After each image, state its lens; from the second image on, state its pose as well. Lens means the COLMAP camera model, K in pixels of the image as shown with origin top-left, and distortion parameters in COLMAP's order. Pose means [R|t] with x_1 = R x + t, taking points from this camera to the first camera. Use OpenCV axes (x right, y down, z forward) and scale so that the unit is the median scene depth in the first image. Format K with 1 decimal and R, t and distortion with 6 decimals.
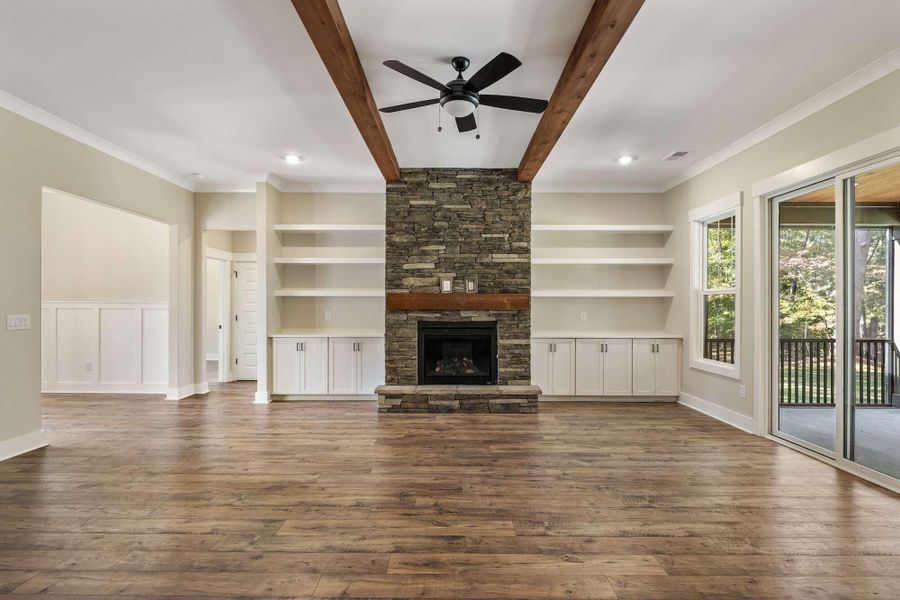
lens RADIAL K [[478.3, 0, 450.0], [0, 478.3, 300.0], [0, 0, 1]] dist [0.003470, 0.000883]
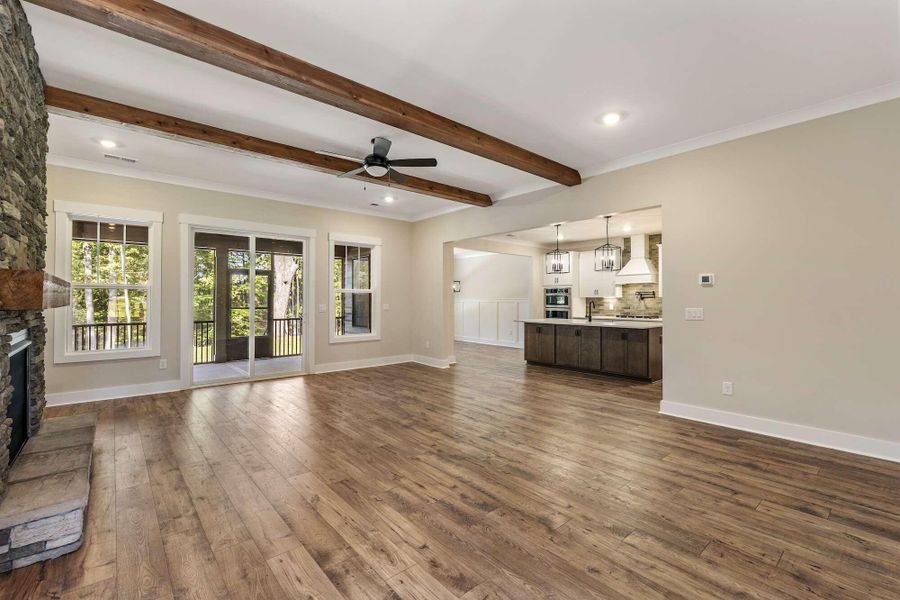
lens RADIAL K [[386.9, 0, 452.7], [0, 386.9, 291.7], [0, 0, 1]] dist [-0.001271, 0.000021]
pose [[-0.667348, 0.012414, 0.744642, -0.603476], [-0.009009, 0.999653, -0.024739, 0.007961], [-0.744691, -0.023218, -0.667005, 0.935726]]
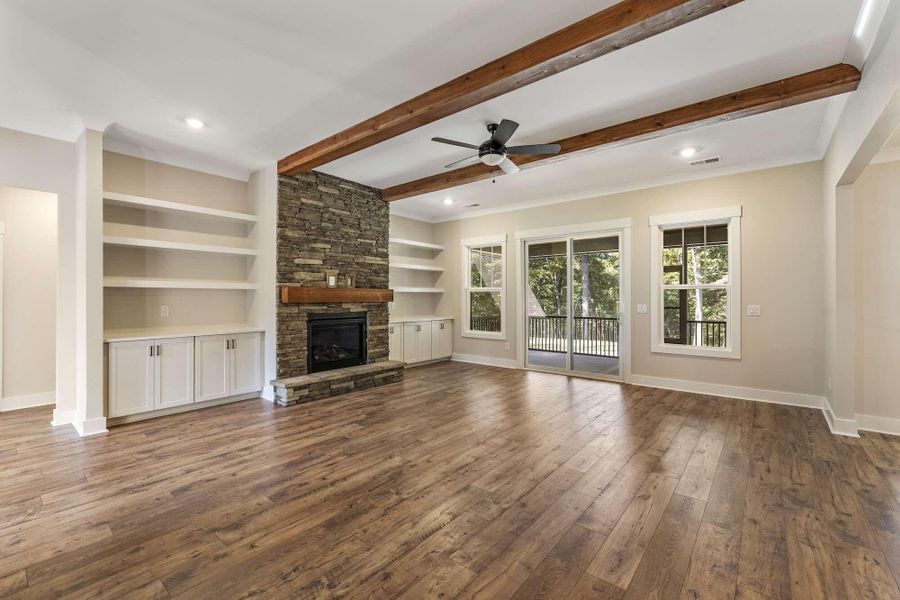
lens RADIAL K [[386.9, 0, 452.7], [0, 386.9, 291.7], [0, 0, 1]] dist [-0.001271, 0.000021]
pose [[0.621145, 0.010830, 0.783621, -0.539128], [-0.006812, 0.999941, -0.008420, 0.000724], [-0.783666, -0.000108, 0.621182, 0.219748]]
